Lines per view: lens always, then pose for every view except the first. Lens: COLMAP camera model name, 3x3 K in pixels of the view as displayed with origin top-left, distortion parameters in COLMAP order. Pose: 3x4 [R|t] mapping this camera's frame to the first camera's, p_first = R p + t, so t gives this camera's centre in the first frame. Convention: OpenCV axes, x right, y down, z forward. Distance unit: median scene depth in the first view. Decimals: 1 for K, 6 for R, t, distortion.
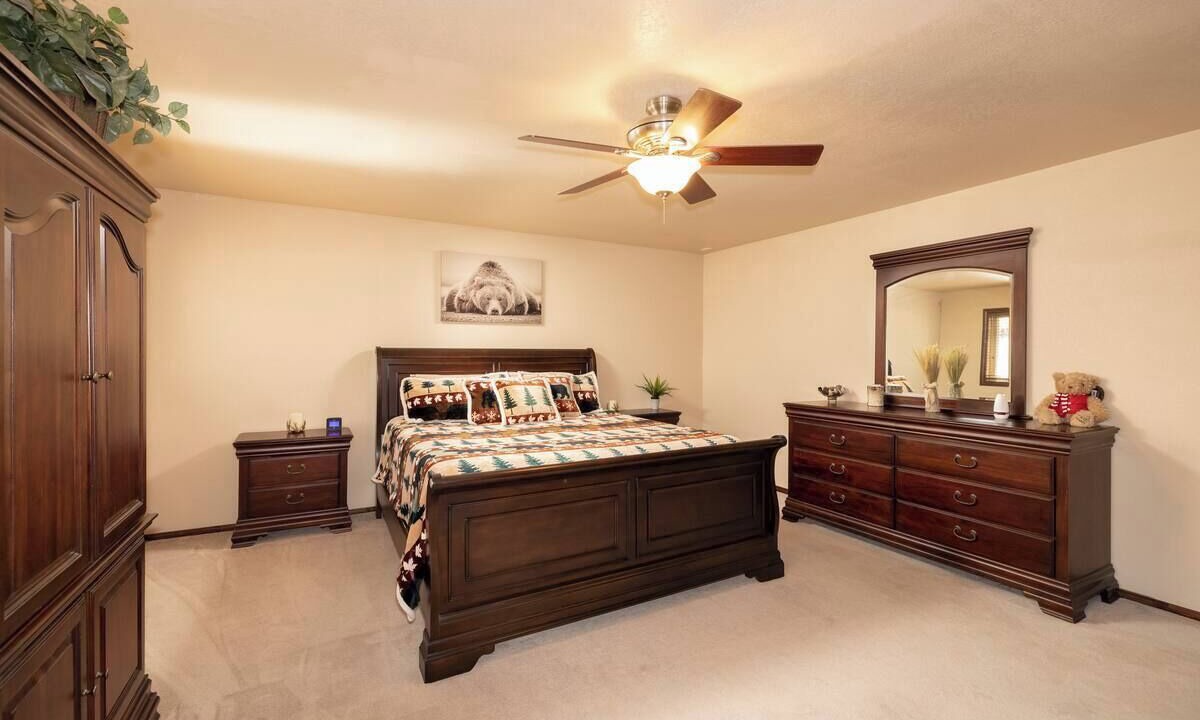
lens RADIAL K [[501.7, 0, 600.0], [0, 501.7, 360.0], [0, 0, 1]] dist [0.000557, 0.000106]
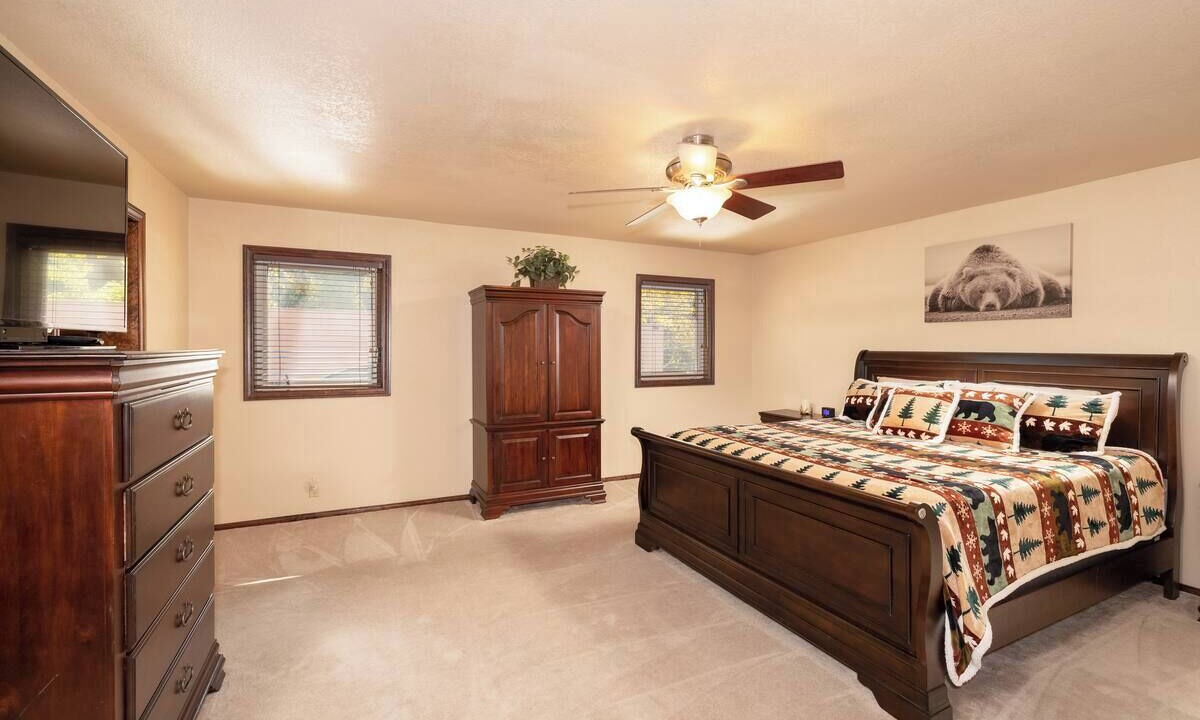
lens RADIAL K [[501.7, 0, 600.0], [0, 501.7, 360.0], [0, 0, 1]] dist [0.000557, 0.000106]
pose [[-0.033536, 0.032011, -0.998925, 0.631317], [-0.008931, 0.999437, 0.032327, -0.030514], [0.999398, 0.010006, -0.033231, 0.400521]]
